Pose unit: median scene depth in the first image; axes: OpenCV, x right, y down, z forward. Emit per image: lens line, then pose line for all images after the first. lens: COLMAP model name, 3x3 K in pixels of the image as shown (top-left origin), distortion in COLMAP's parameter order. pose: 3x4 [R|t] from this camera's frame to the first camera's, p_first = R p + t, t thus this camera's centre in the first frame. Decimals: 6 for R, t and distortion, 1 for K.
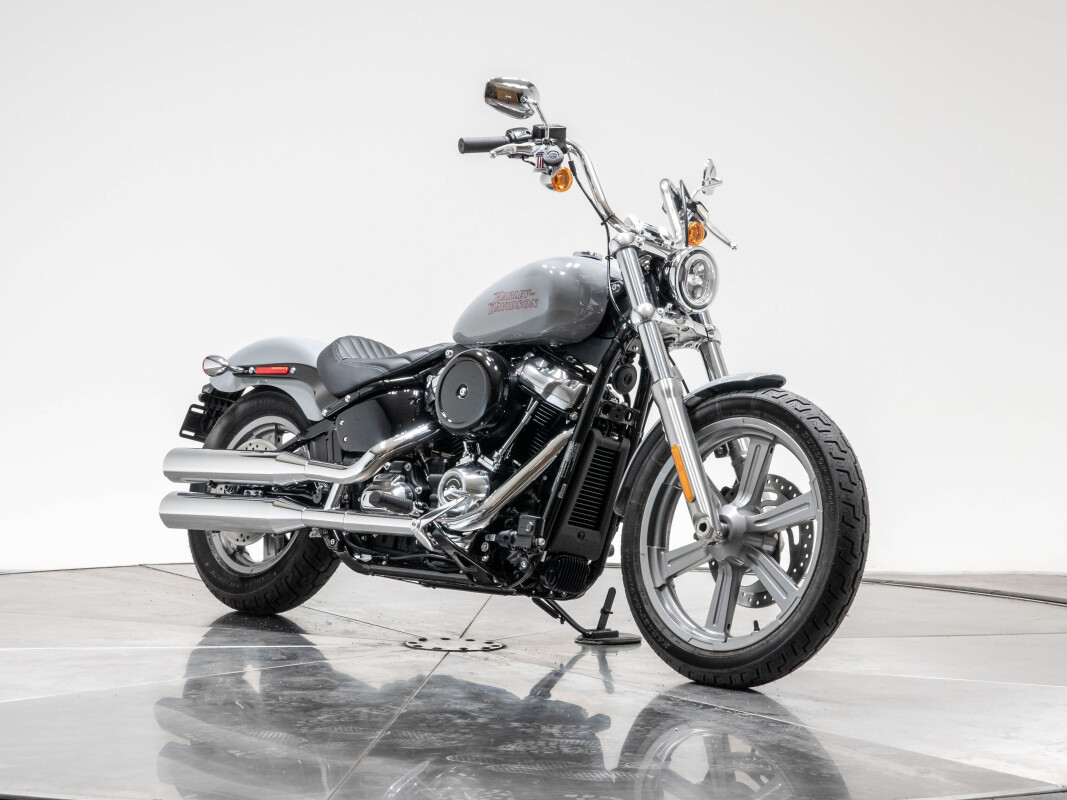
lens RADIAL K [[2277.9, 0, 533.5], [0, 2277.9, 400.0], [0, 0, 1]] dist [-0.031988, 0.017805]
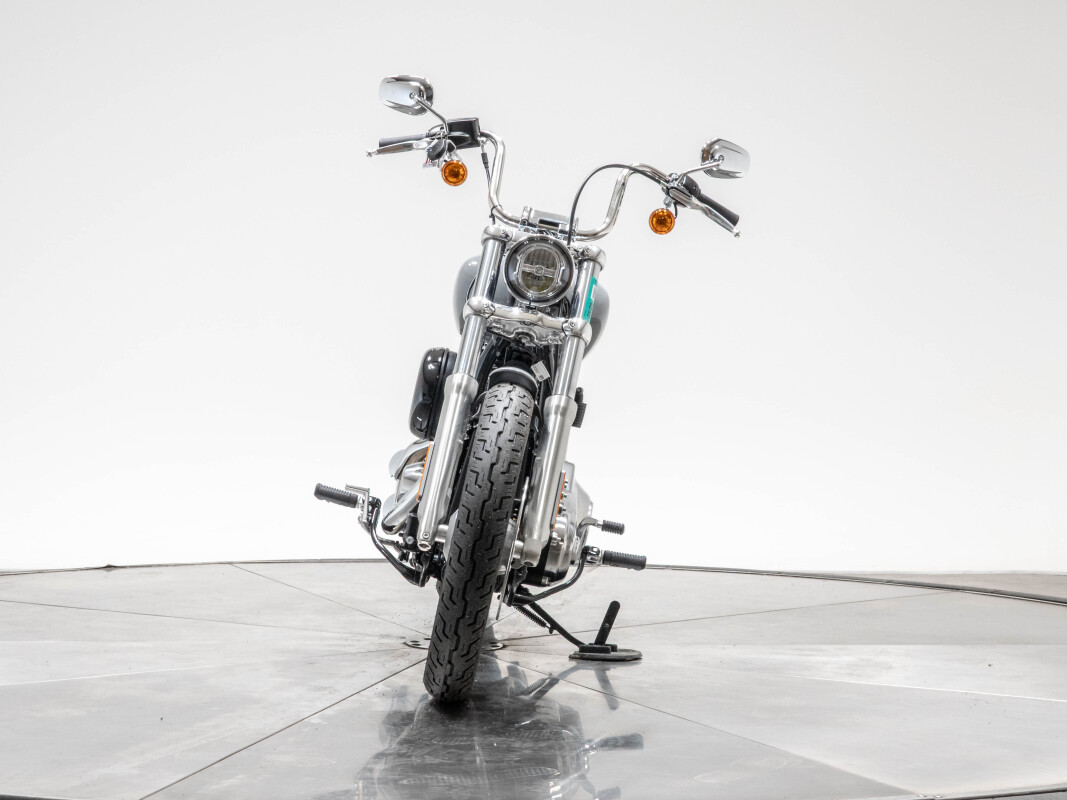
lens RADIAL K [[2277.9, 0, 533.5], [0, 2277.9, 400.0], [0, 0, 1]] dist [-0.031988, 0.017805]
pose [[0.817427, -0.008240, -0.575974, 0.596741], [0.007916, 0.999964, -0.003071, 0.004329], [0.575978, -0.002050, 0.817463, 0.211796]]
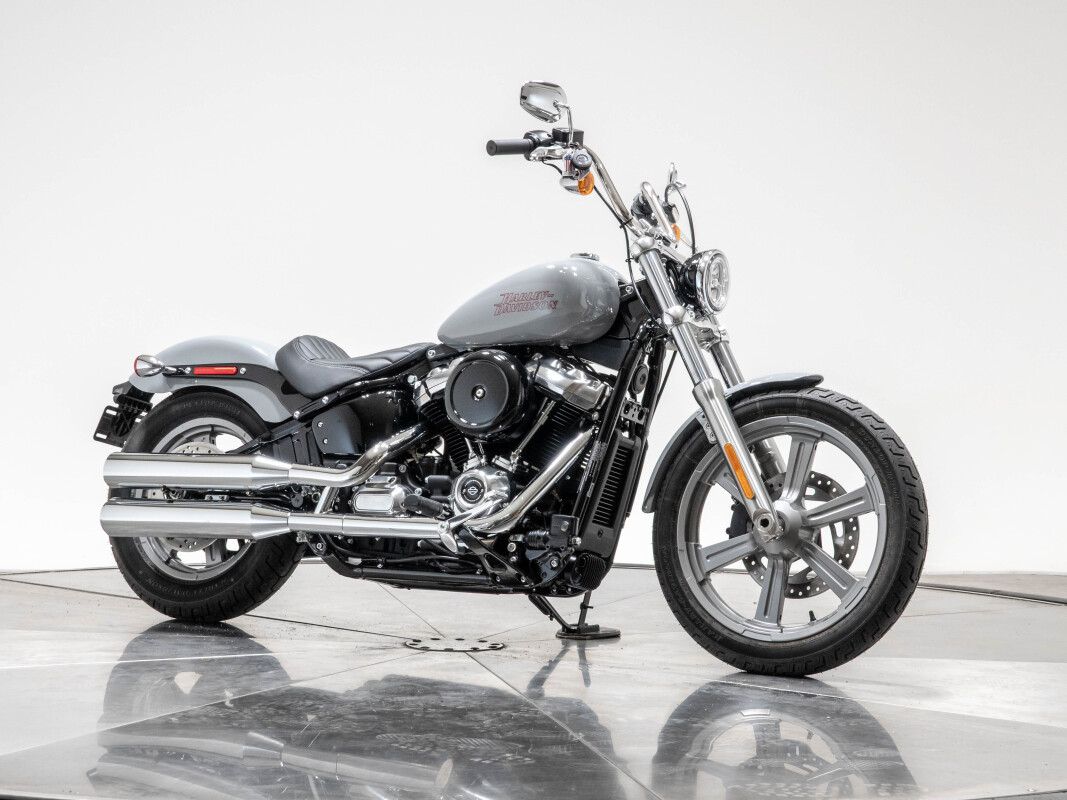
lens RADIAL K [[2277.9, 0, 533.5], [0, 2277.9, 400.0], [0, 0, 1]] dist [-0.031988, 0.017805]
pose [[0.959100, -0.012607, 0.282787, -0.294028], [0.009444, 0.999877, 0.012544, -0.013004], [-0.282910, -0.009361, 0.959101, 0.033106]]
